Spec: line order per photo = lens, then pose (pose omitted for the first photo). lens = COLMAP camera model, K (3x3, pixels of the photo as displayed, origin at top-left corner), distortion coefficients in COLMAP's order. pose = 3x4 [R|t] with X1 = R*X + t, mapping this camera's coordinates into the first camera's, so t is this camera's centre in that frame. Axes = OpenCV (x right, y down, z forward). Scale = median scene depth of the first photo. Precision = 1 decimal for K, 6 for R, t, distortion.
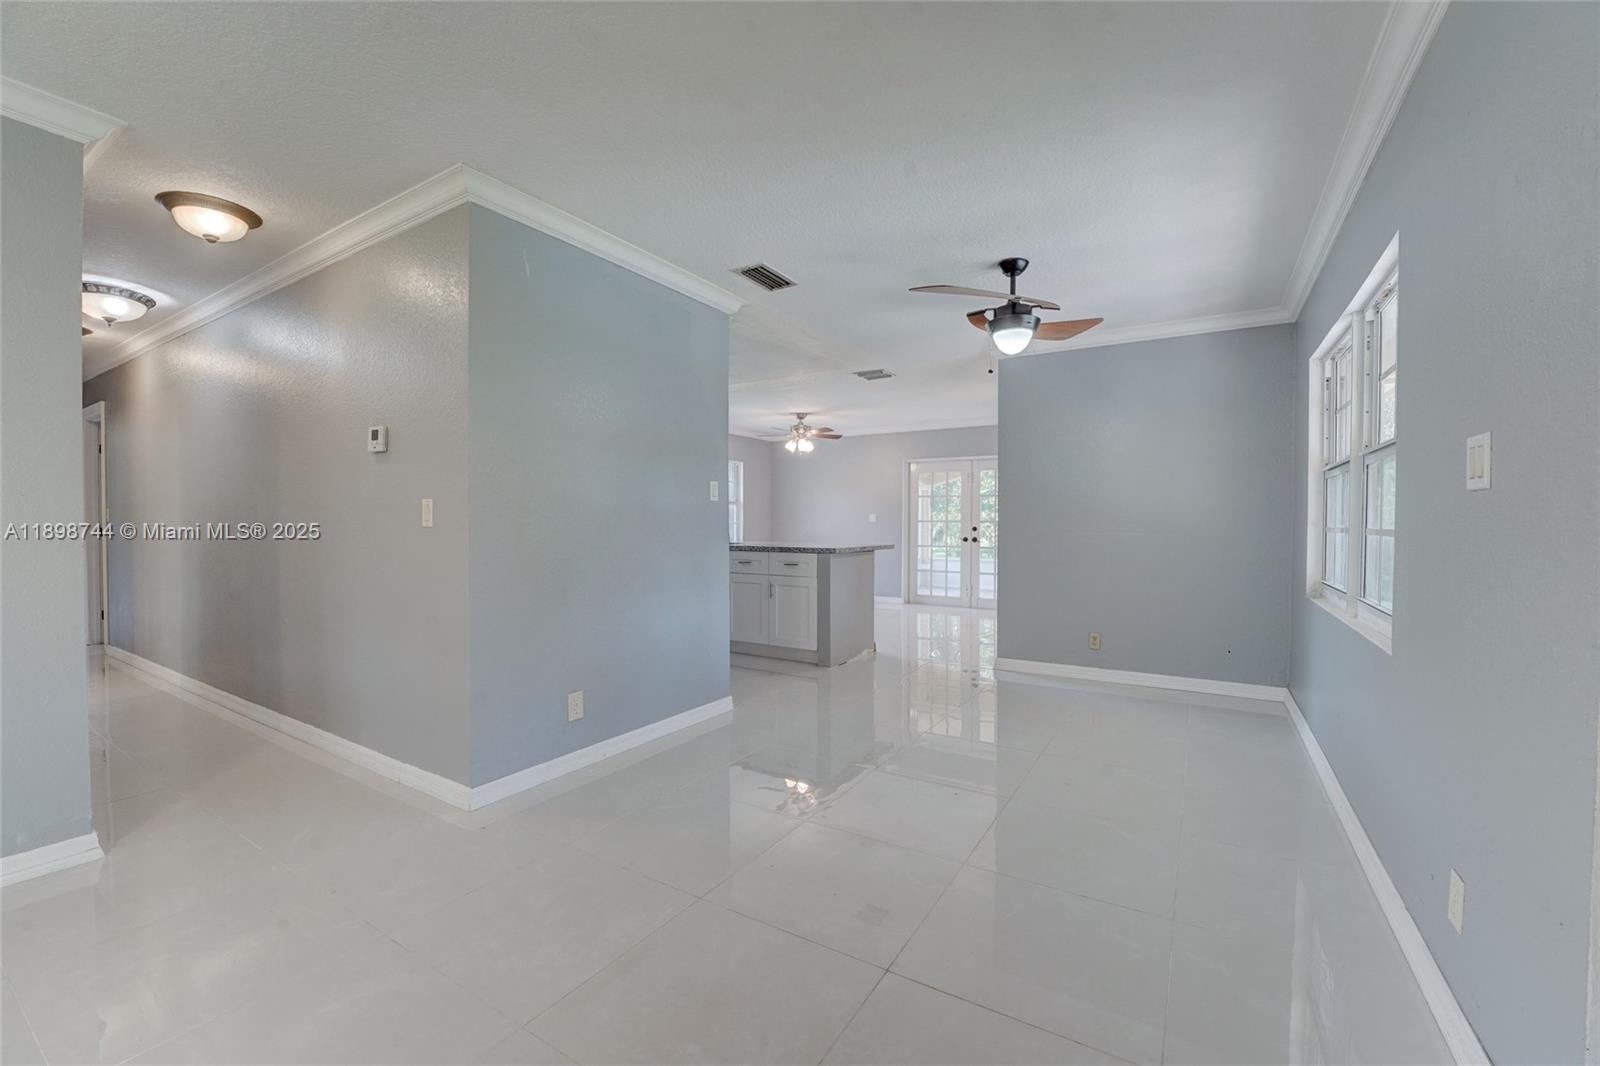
lens RADIAL K [[652.2, 0, 788.6], [0, 652.2, 528.2], [0, 0, 1]] dist [-0.024831, 0.002848]
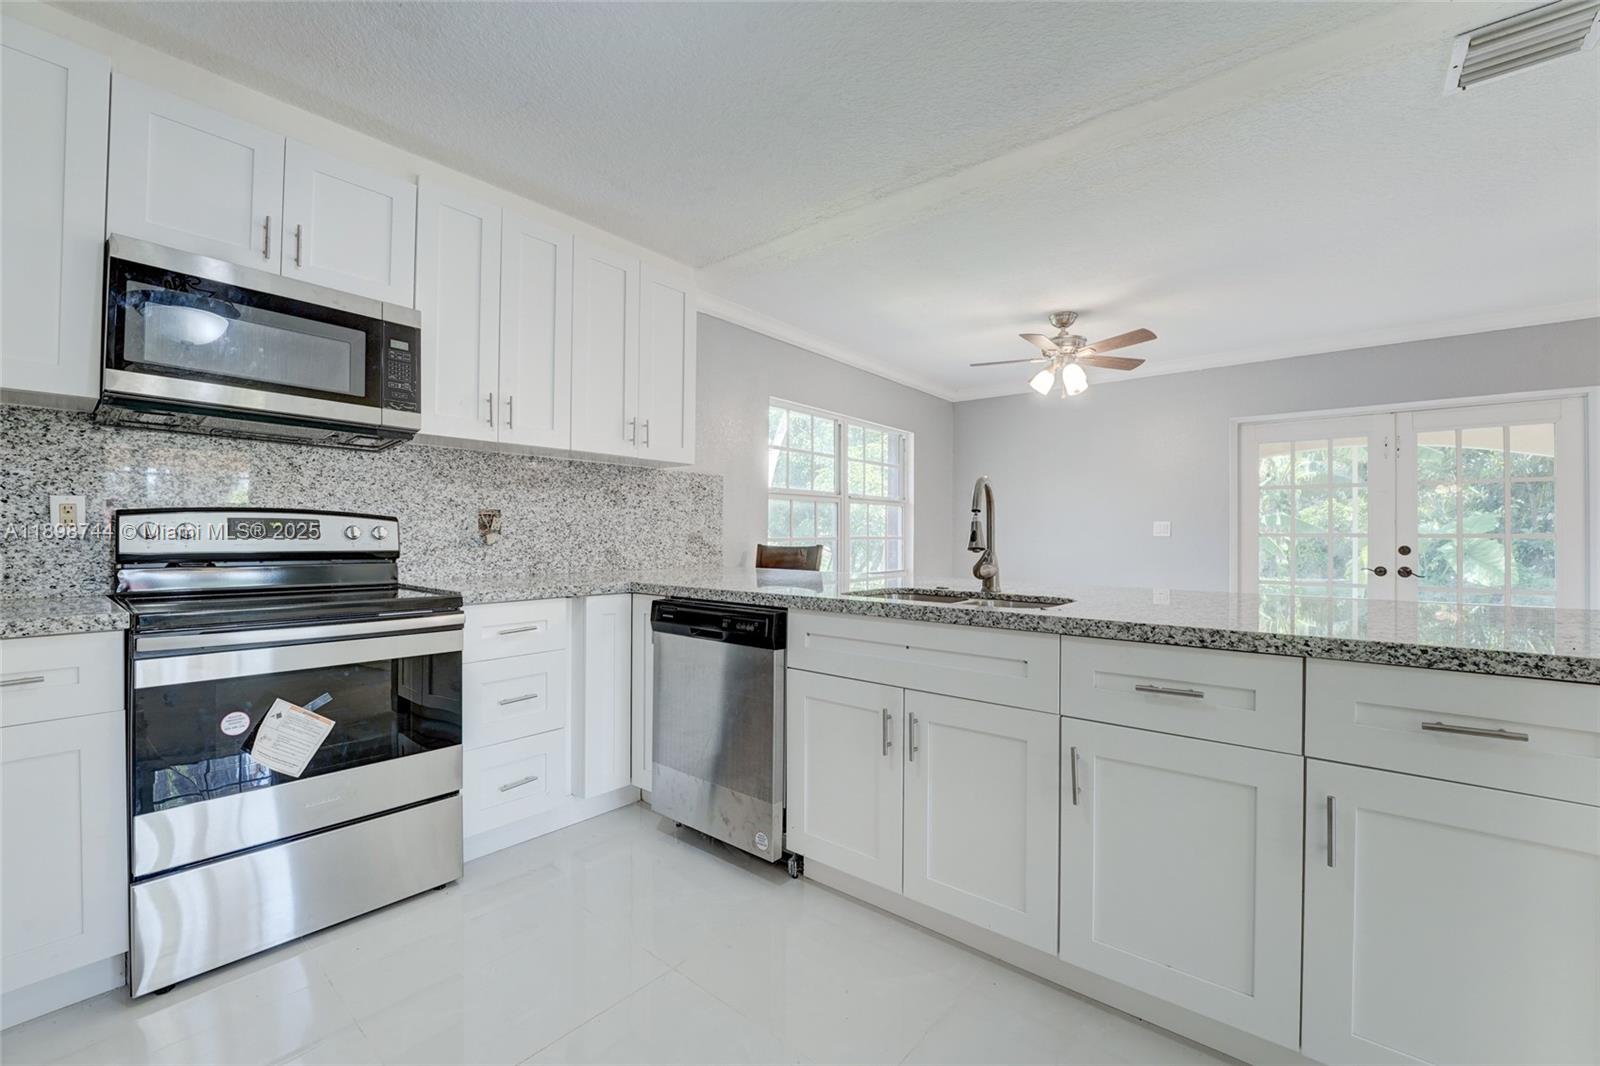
lens RADIAL K [[652.2, 0, 797.7], [0, 652.2, 529.6], [0, 0, 1]] dist [-0.024831, 0.002848]
pose [[0.992165, 0.001666, -0.124926, -0.191431], [-0.004319, 0.999771, -0.020965, -0.004183], [0.124863, 0.021340, 0.991944, 0.791836]]
